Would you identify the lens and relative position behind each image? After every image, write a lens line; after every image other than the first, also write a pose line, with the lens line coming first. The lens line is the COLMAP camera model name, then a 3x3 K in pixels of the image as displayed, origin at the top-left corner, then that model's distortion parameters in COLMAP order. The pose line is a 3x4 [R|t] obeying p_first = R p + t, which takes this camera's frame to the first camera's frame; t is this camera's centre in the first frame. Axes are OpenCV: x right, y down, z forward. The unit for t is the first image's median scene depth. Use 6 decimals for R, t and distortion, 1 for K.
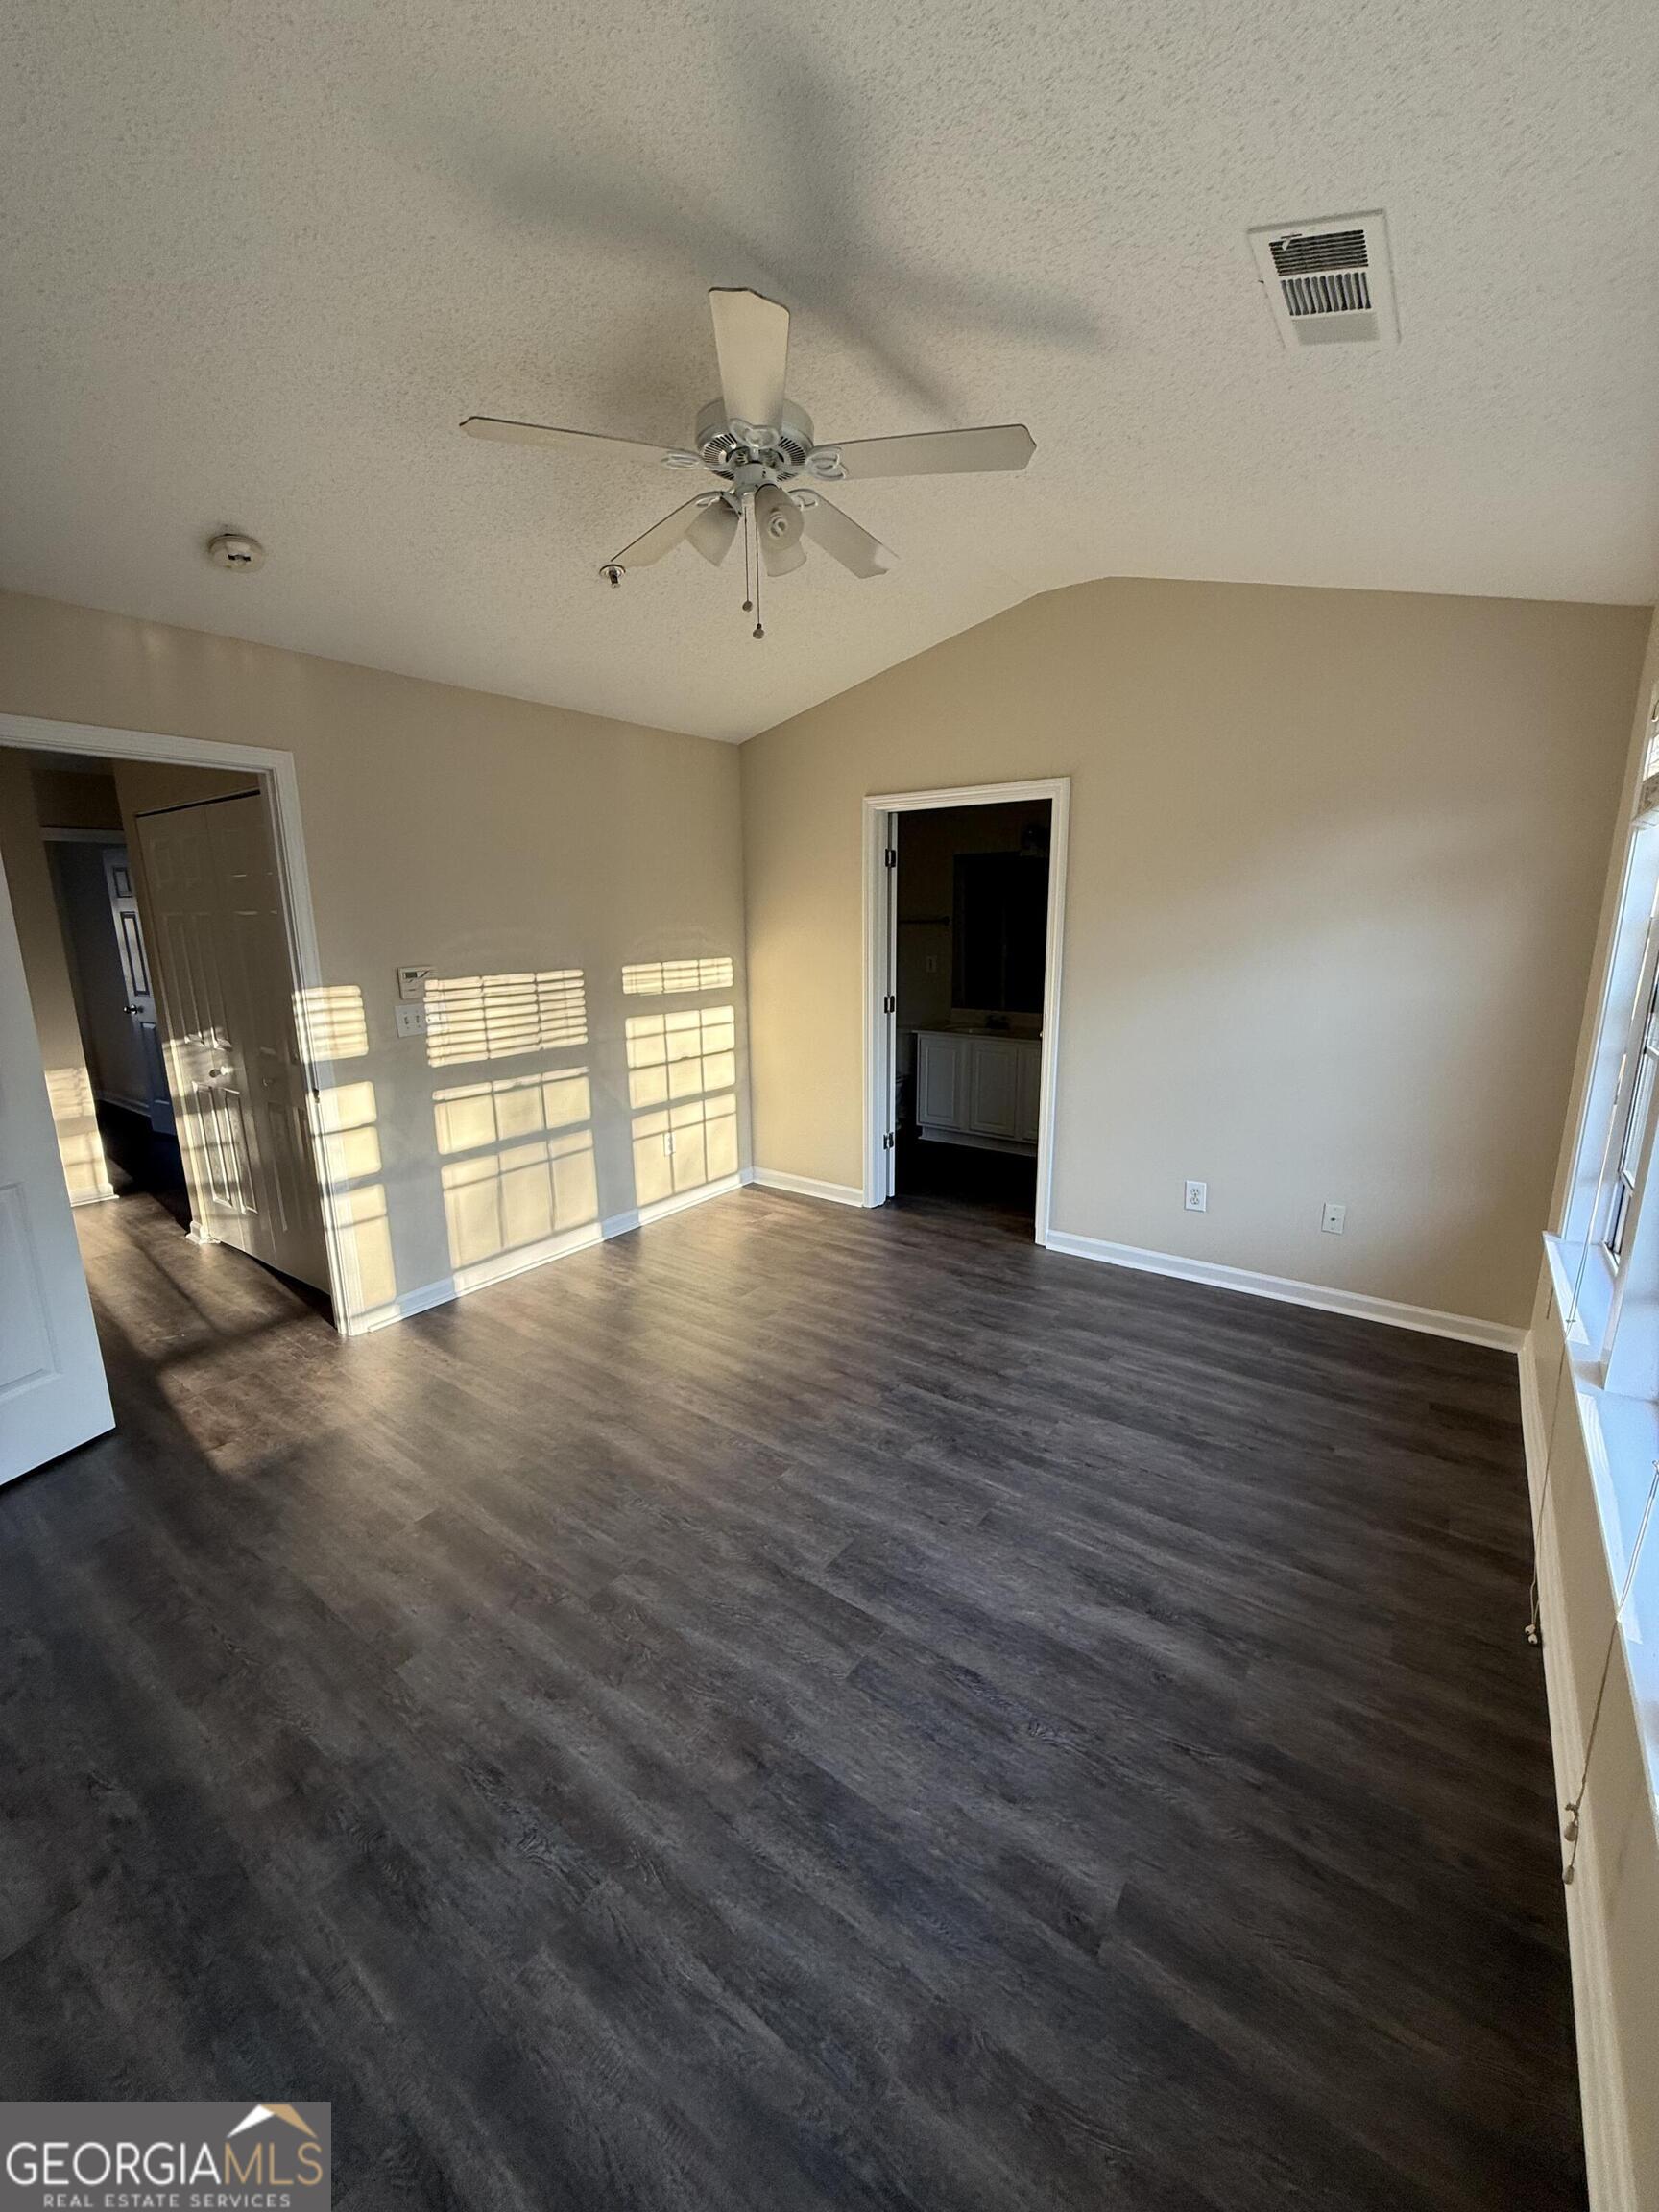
lens RADIAL K [[878.5, 0, 830.0], [0, 878.5, 1106.4], [0, 0, 1]] dist [-0.002642, 0.000722]
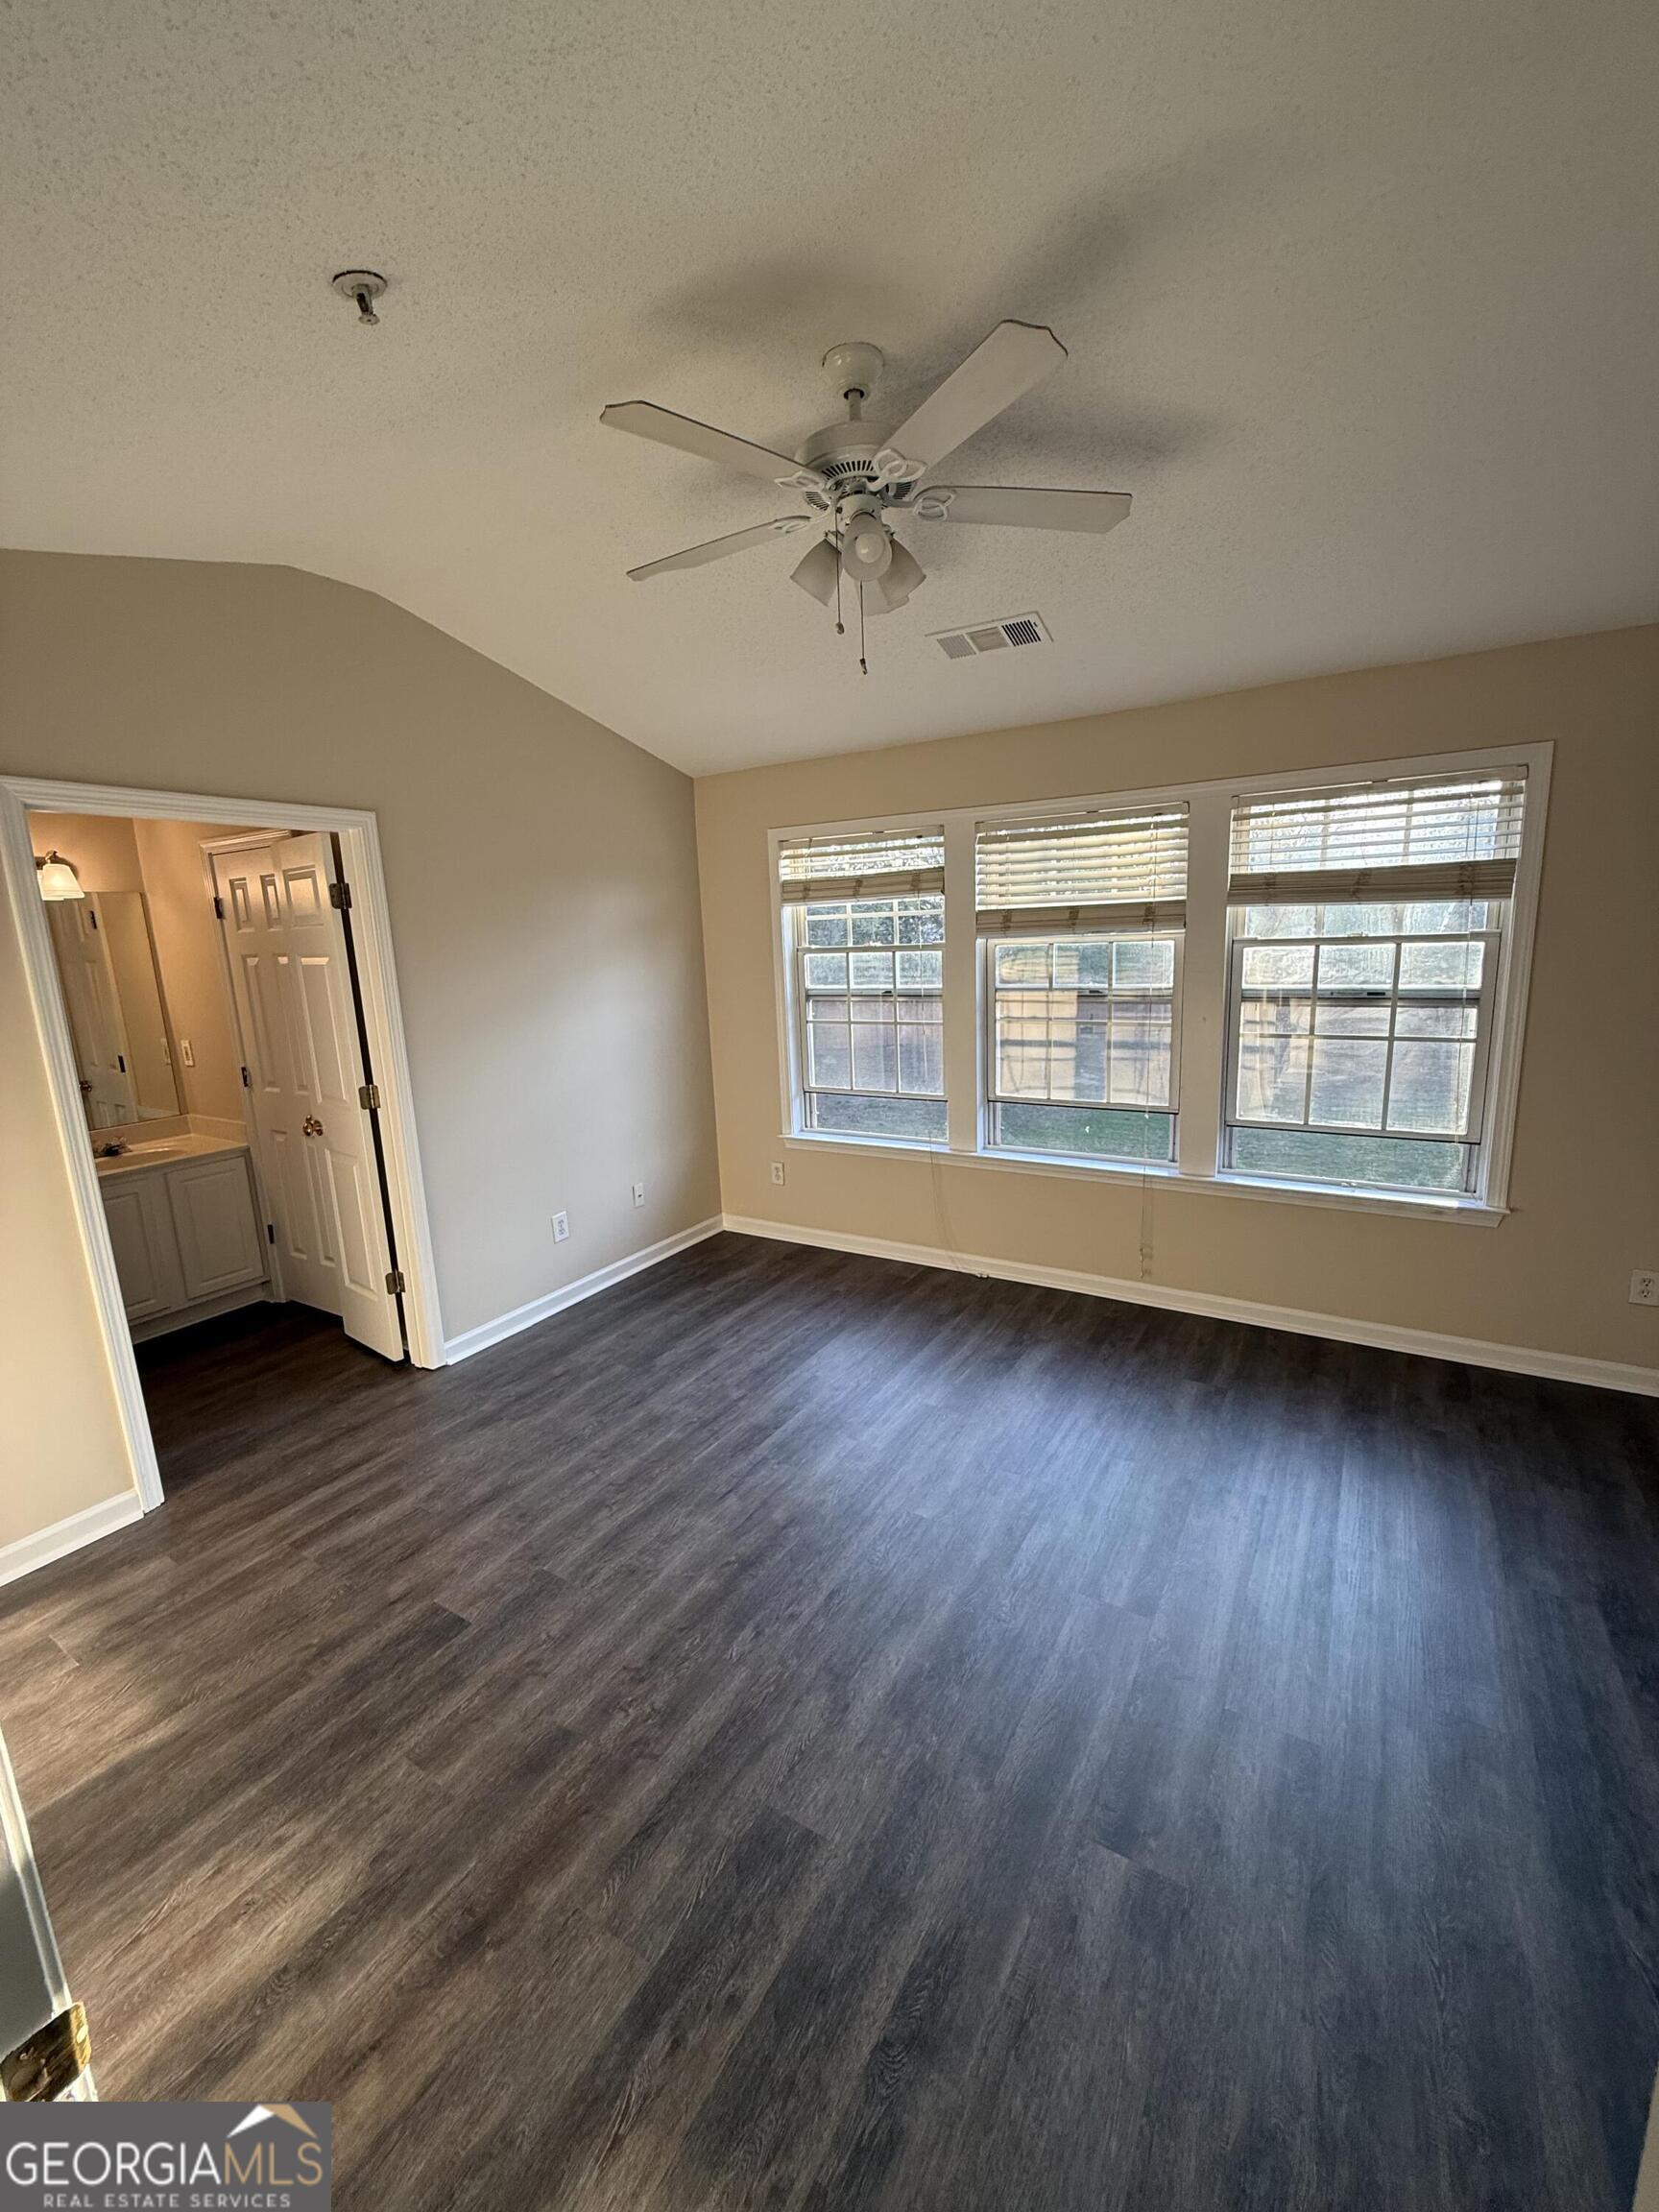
lens RADIAL K [[878.5, 0, 827.0], [0, 878.5, 1100.6], [0, 0, 1]] dist [-0.002642, 0.000722]
pose [[-0.079492, -0.175885, 0.981196, -0.834604], [0.254984, 0.947976, 0.190588, -0.217523], [-0.963672, 0.265340, -0.030509, 0.902014]]
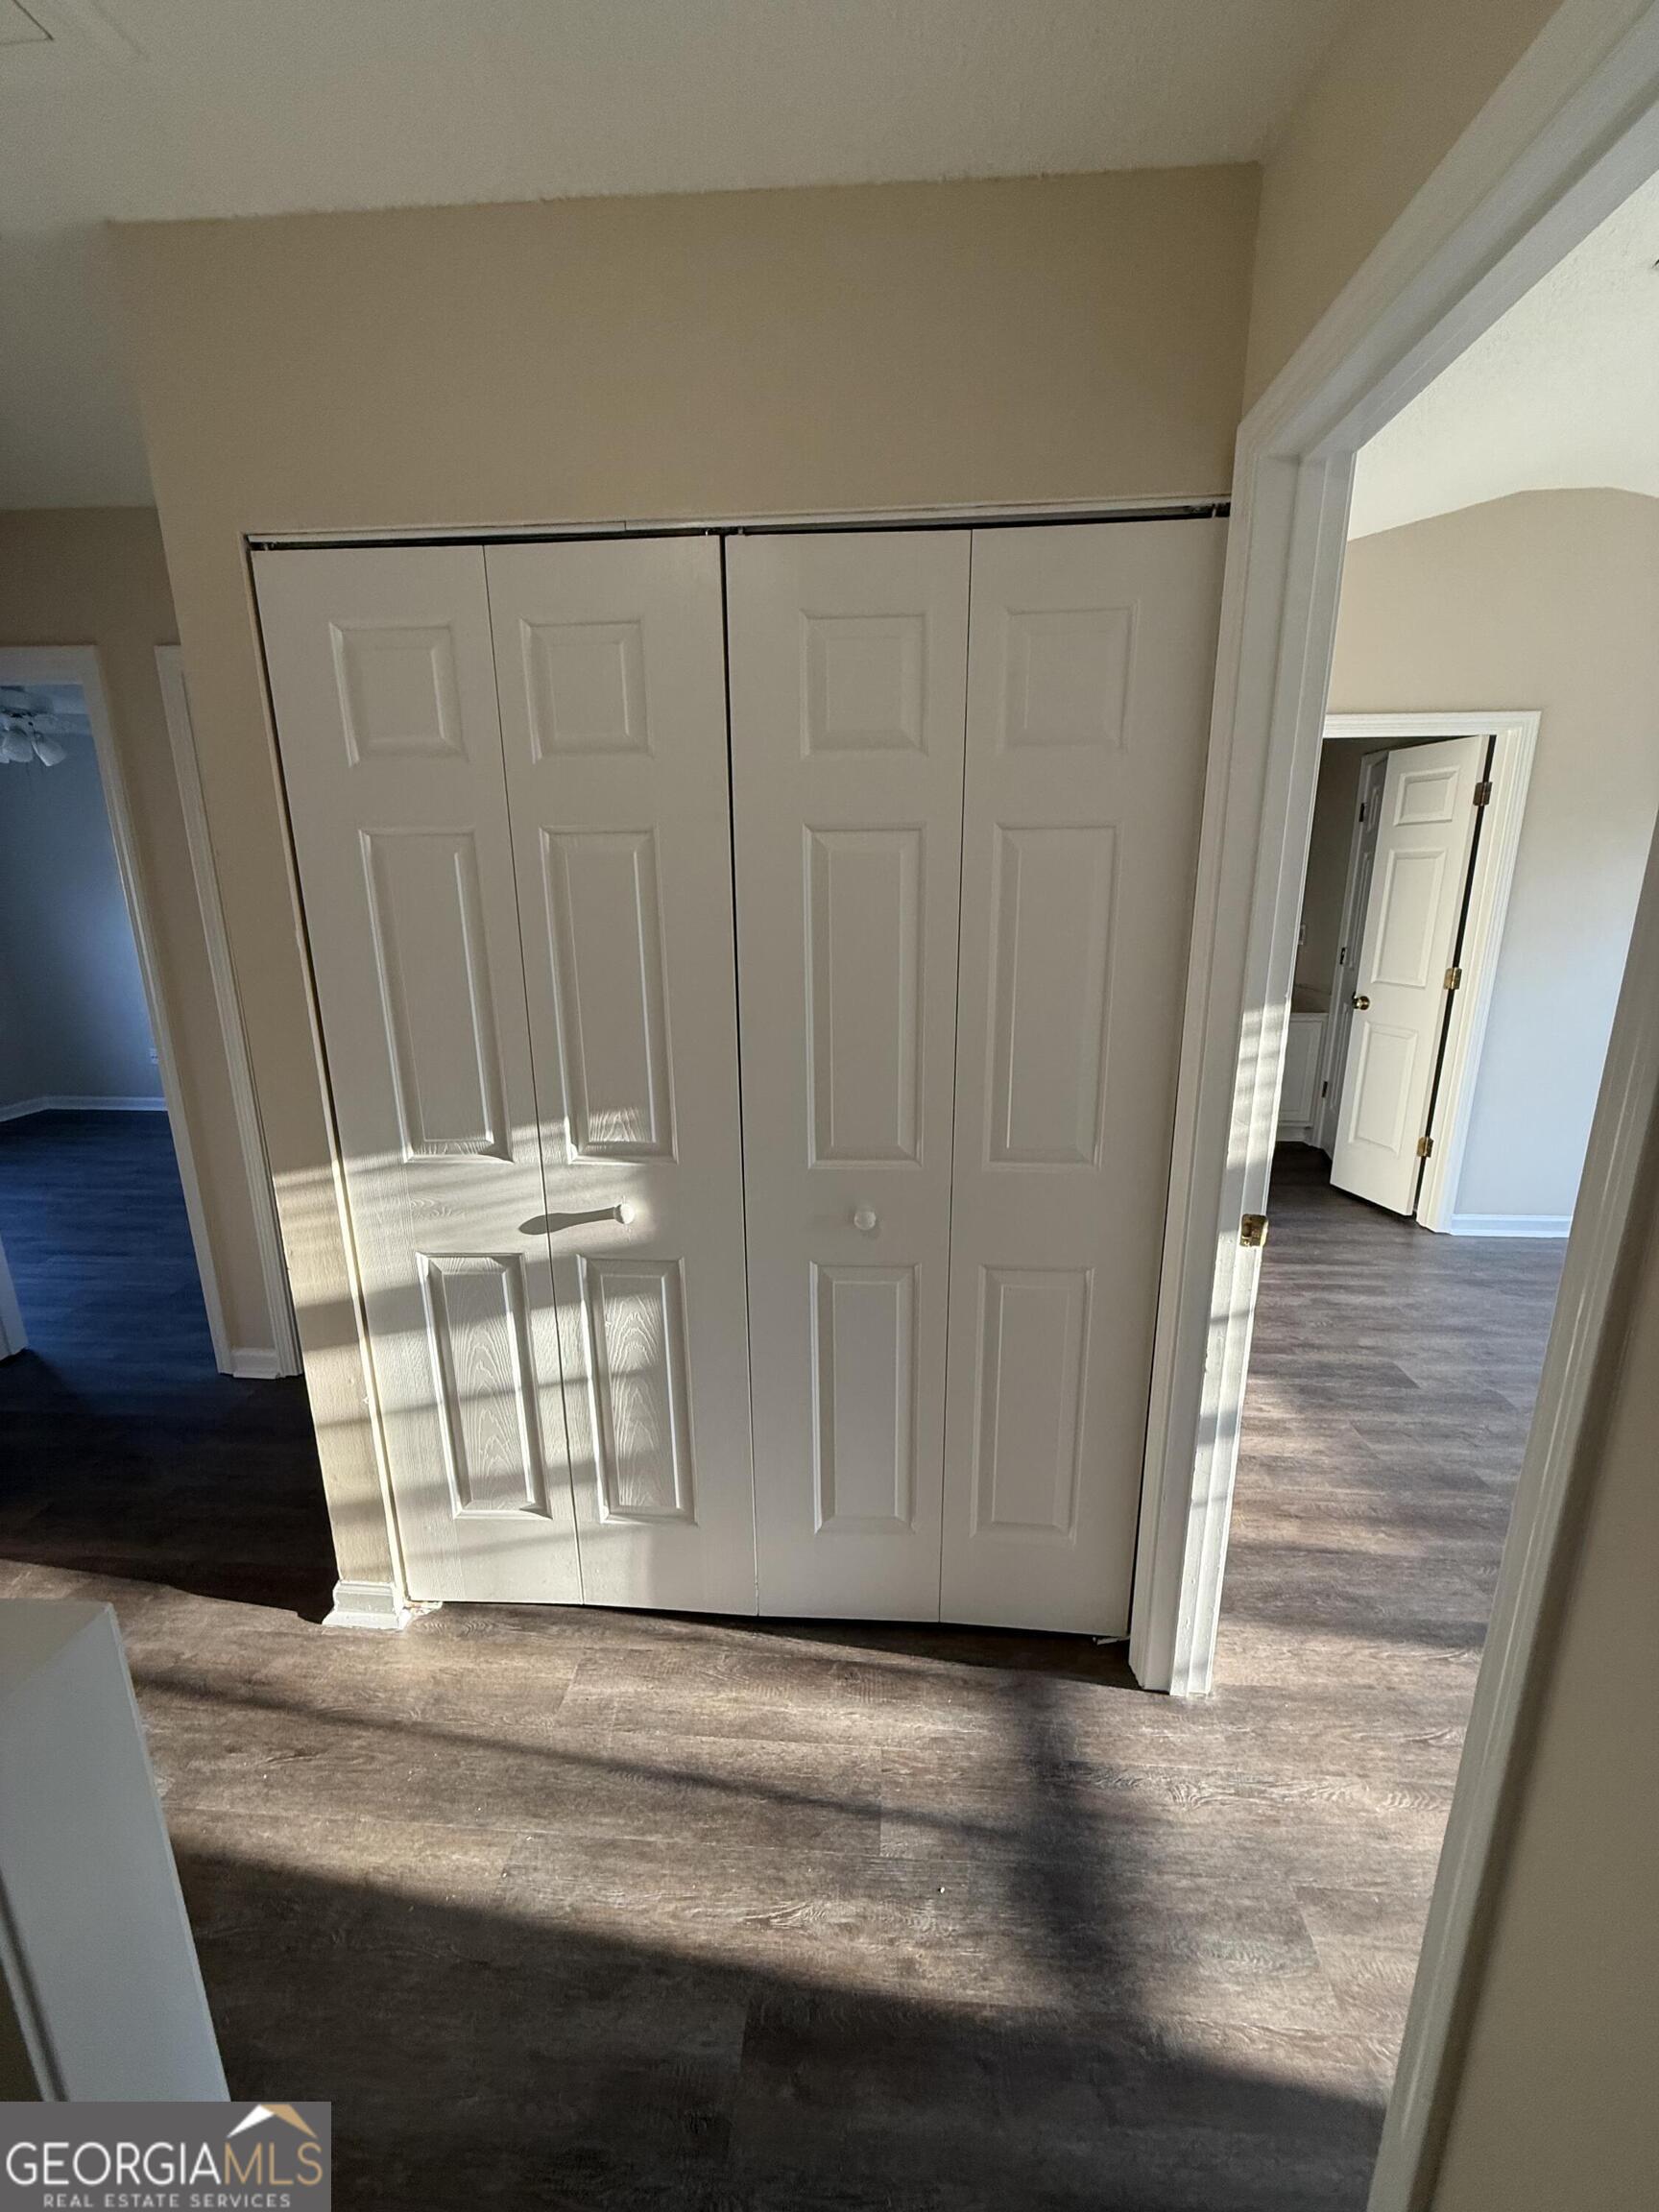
lens RADIAL K [[878.5, 0, 826.4], [0, 878.5, 1101.6], [0, 0, 1]] dist [-0.002642, 0.000722]
pose [[0.847736, -0.122433, 0.516095, -1.130044], [0.112173, 0.992371, 0.051164, -0.143010], [-0.518422, 0.014518, 0.855002, 0.818989]]
